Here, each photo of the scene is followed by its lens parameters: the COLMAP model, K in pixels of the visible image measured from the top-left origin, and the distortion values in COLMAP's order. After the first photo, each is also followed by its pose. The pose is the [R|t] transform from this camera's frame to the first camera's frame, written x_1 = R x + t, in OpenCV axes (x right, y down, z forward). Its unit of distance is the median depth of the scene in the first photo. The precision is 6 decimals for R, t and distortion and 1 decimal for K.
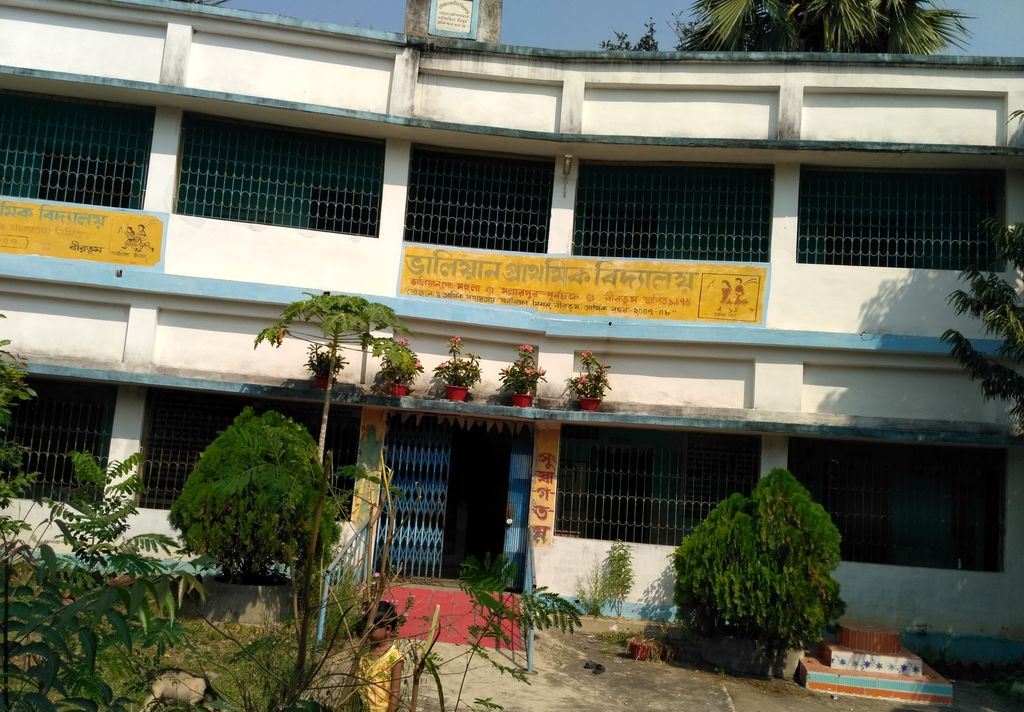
lens RADIAL K [[938.5, 0, 513.6], [0, 938.5, 372.1], [0, 0, 1]] dist [0.115983, -0.259305]
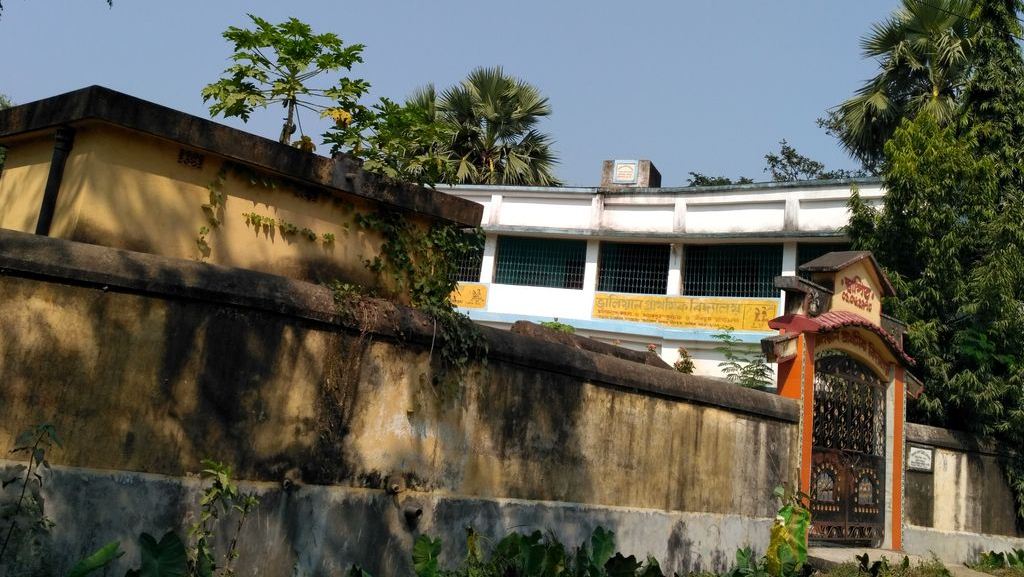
lens RADIAL K [[899.0, 0, 511.8], [0, 899.0, 178.5], [0, 0, 1]] dist [0.141702, -0.205936]
pose [[0.887130, -0.090877, -0.452484, 0.624812], [0.004014, 0.981904, -0.189337, -0.011971], [0.461503, 0.166150, 0.871441, -0.801014]]
